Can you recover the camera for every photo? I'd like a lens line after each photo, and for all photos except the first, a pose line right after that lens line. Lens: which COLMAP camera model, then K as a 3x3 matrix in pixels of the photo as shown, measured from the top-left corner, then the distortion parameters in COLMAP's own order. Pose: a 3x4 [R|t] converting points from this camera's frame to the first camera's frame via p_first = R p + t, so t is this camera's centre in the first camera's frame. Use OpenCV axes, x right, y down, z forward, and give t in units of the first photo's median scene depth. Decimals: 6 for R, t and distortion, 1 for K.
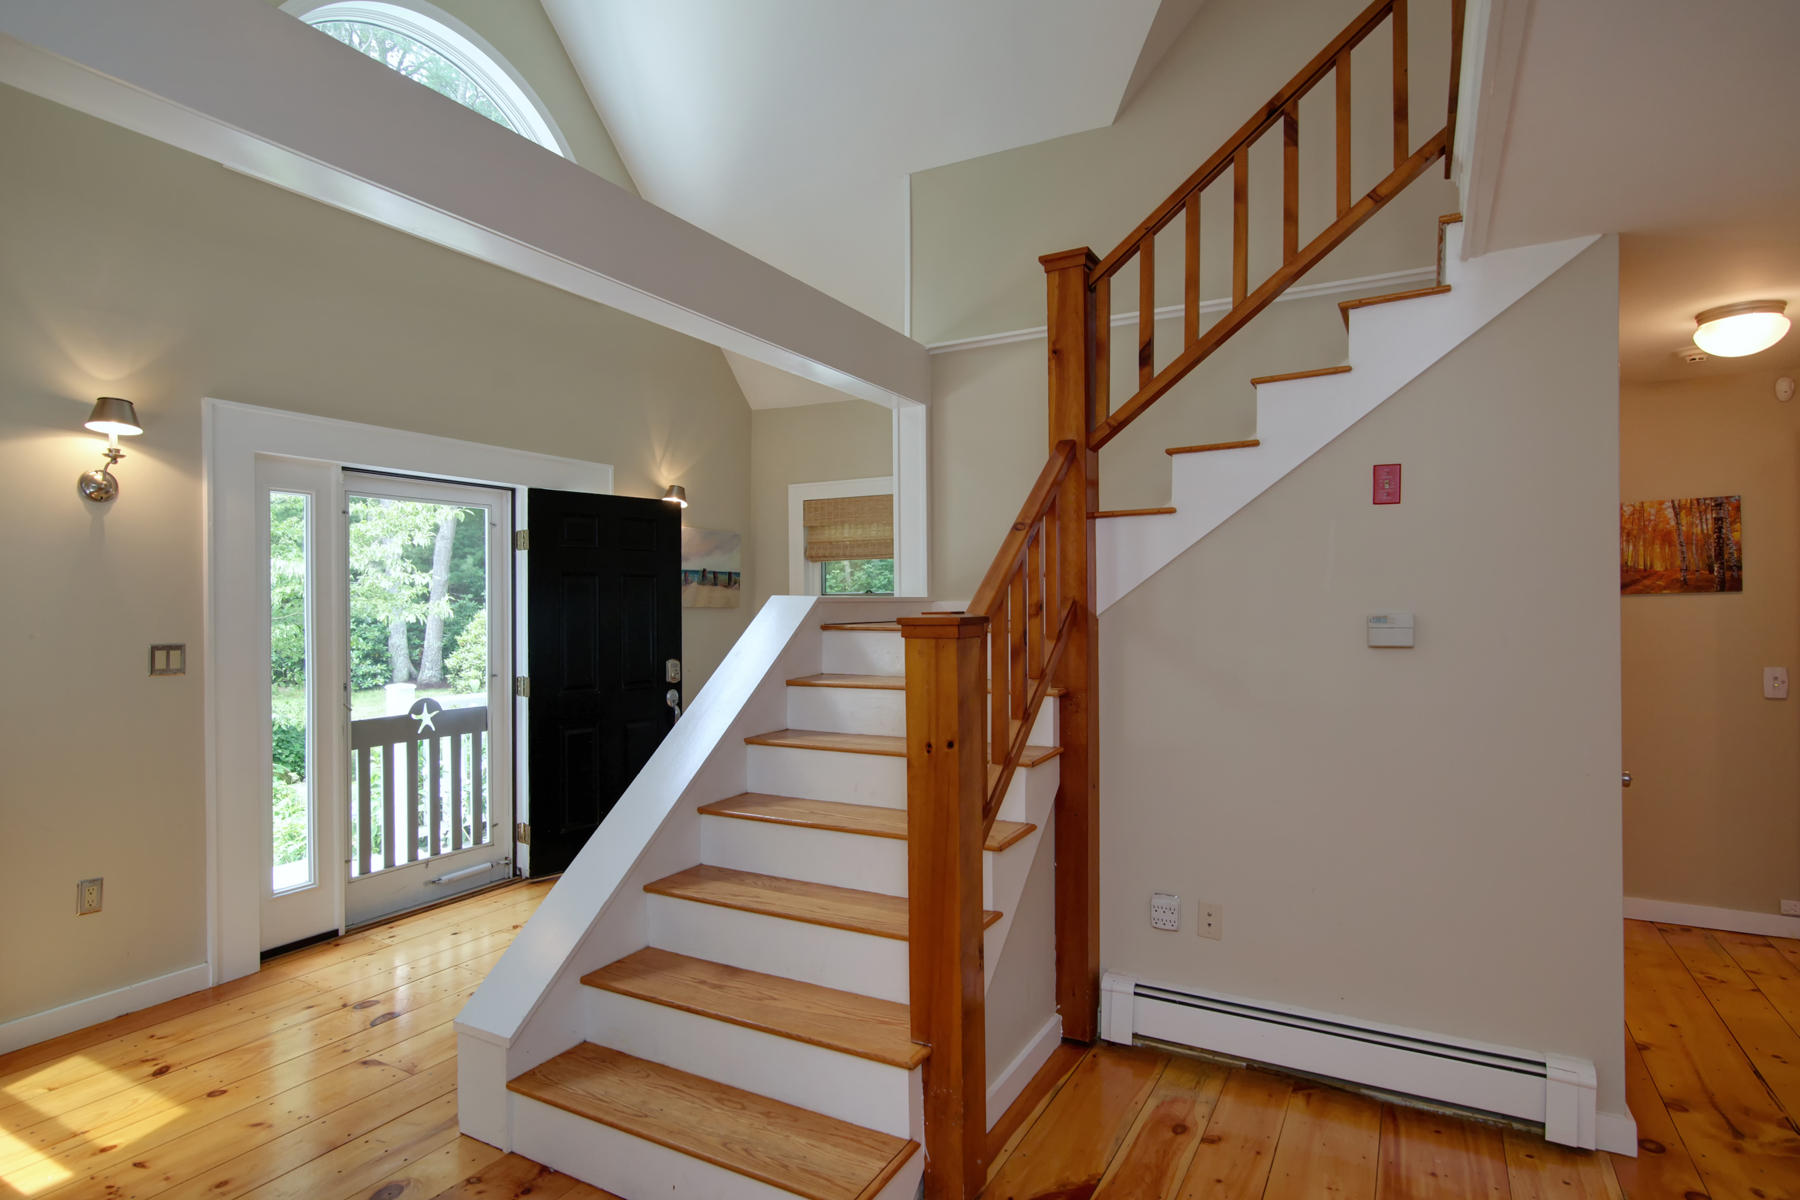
lens RADIAL K [[949.1, 0, 897.4], [0, 949.1, 600.5], [0, 0, 1]] dist [-0.020592, 0.001883]
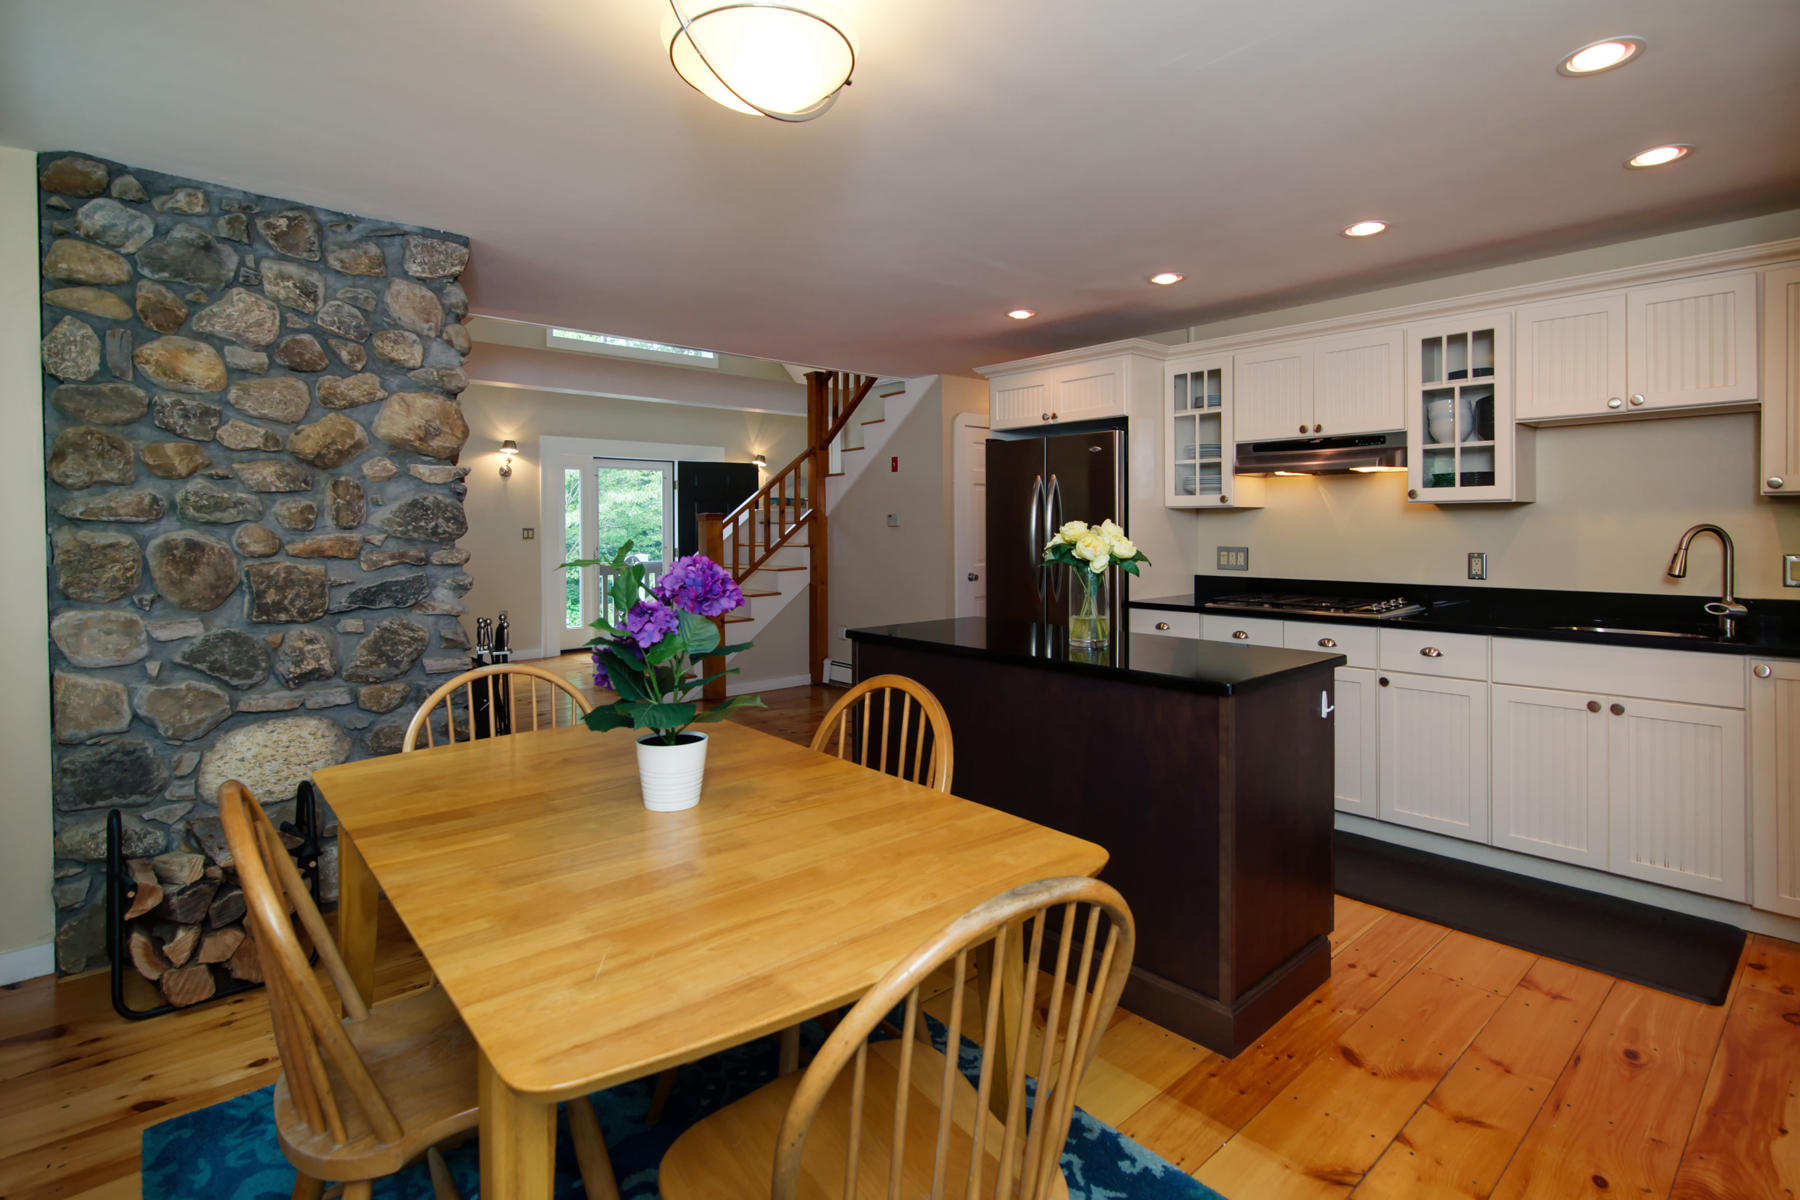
lens RADIAL K [[873.3, 0, 904.6], [0, 873.3, 522.9], [0, 0, 1]] dist [0.000467, 0.000034]
pose [[0.945804, -0.000214, -0.324737, 1.152428], [0.000751, 0.999999, 0.001527, 0.031551], [0.324736, -0.001689, 0.945803, -1.112326]]
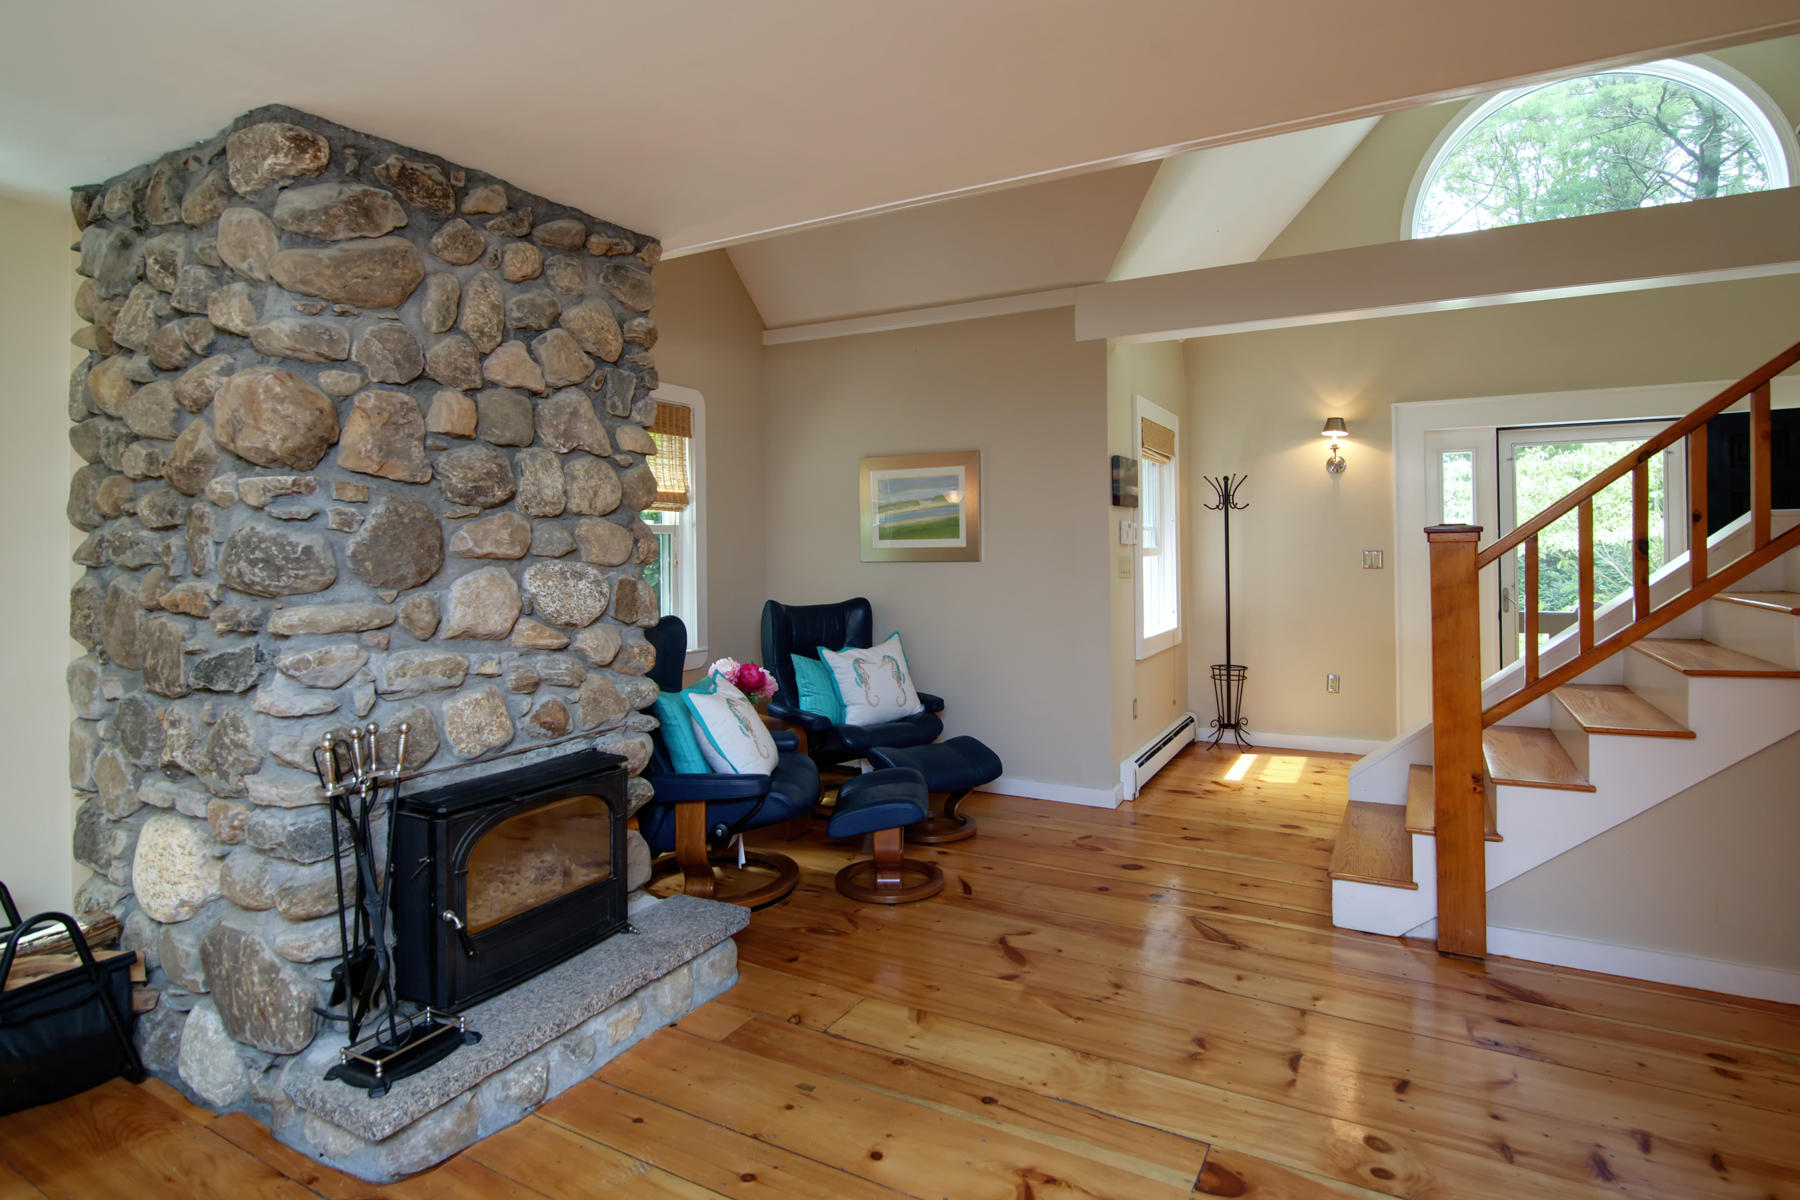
lens RADIAL K [[949.1, 0, 889.9], [0, 949.1, 539.9], [0, 0, 1]] dist [-0.020592, 0.001883]
pose [[0.003021, 0.007150, -0.999970, 1.025912], [0.004193, 0.999966, 0.007162, 0.009657], [0.999987, -0.004215, 0.002991, 0.108047]]
